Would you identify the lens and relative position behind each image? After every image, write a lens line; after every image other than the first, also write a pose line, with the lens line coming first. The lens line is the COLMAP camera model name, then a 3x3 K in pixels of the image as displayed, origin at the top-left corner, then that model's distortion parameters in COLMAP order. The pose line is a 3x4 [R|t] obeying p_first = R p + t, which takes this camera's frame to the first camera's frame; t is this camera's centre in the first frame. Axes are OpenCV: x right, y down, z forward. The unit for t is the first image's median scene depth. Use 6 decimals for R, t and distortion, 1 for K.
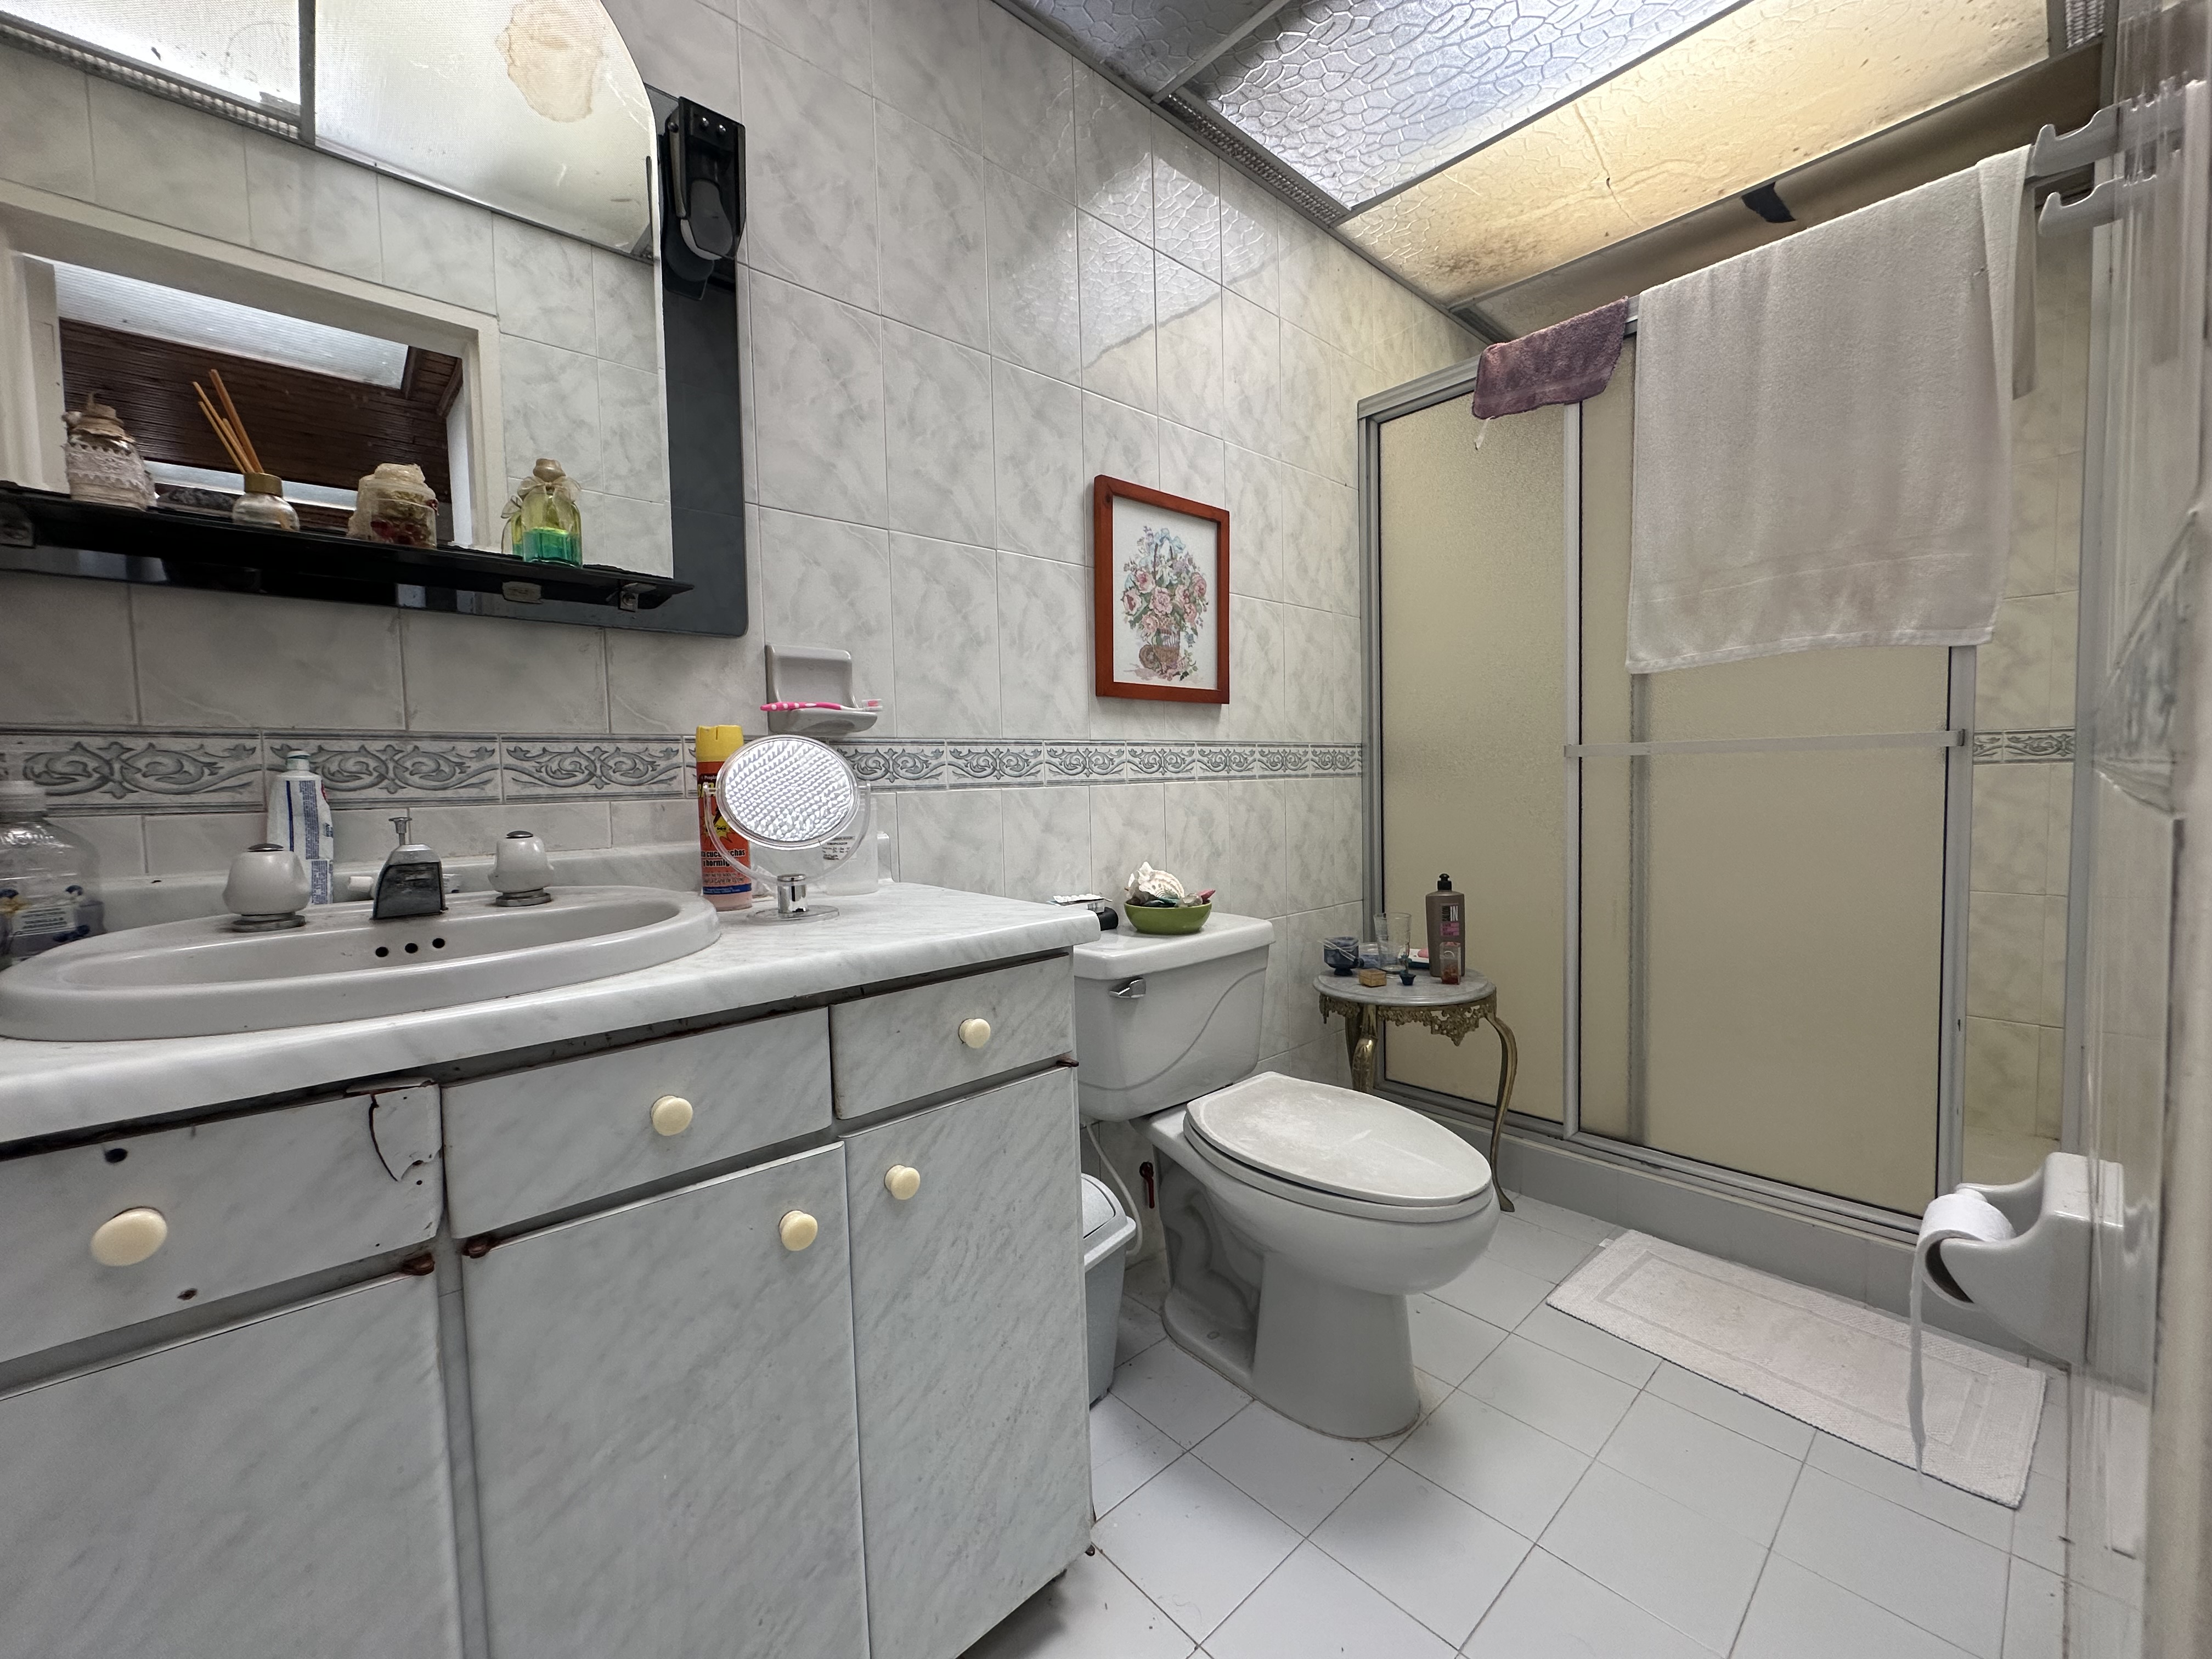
lens RADIAL K [[885.5, 0, 1105.9], [0, 885.5, 827.3], [0, 0, 1]] dist [-0.003602, 0.000964]
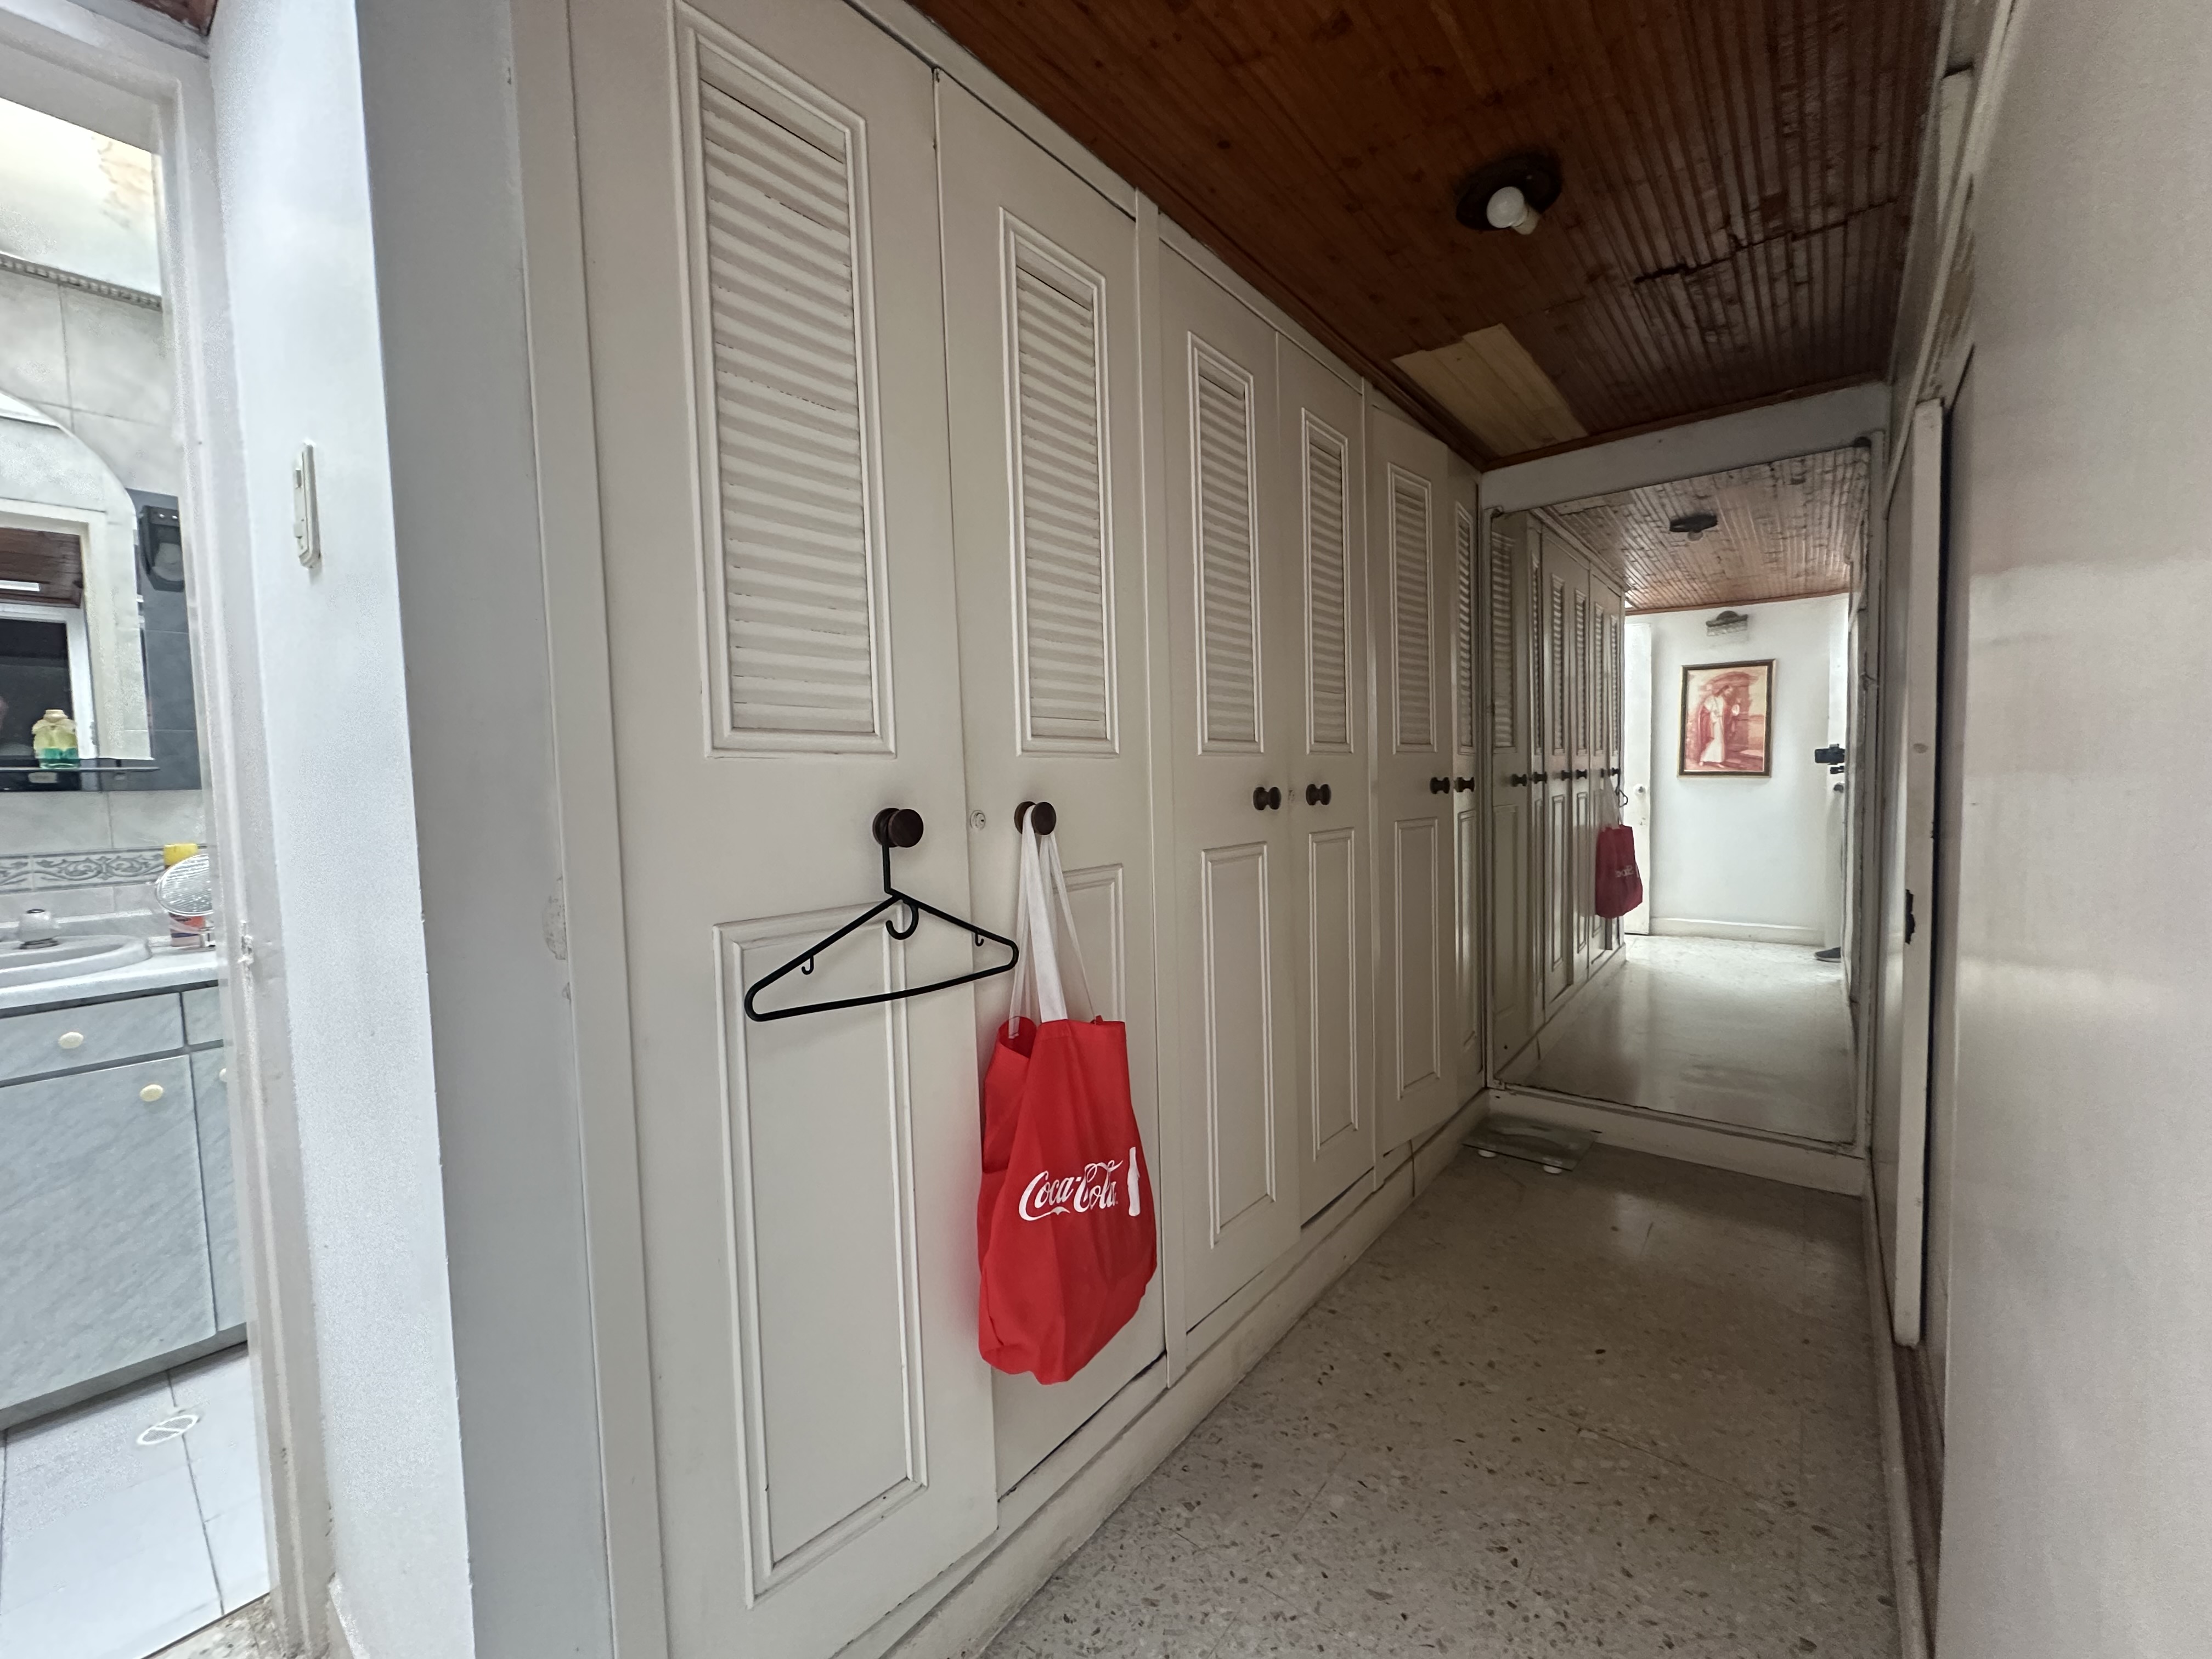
lens RADIAL K [[885.5, 0, 1107.1], [0, 885.5, 829.1], [0, 0, 1]] dist [-0.003602, 0.000964]
pose [[0.989579, -0.011311, 0.143544, 1.650065], [0.011533, 0.999933, -0.000716, -0.170586], [-0.143526, 0.002364, 0.989644, -1.482223]]
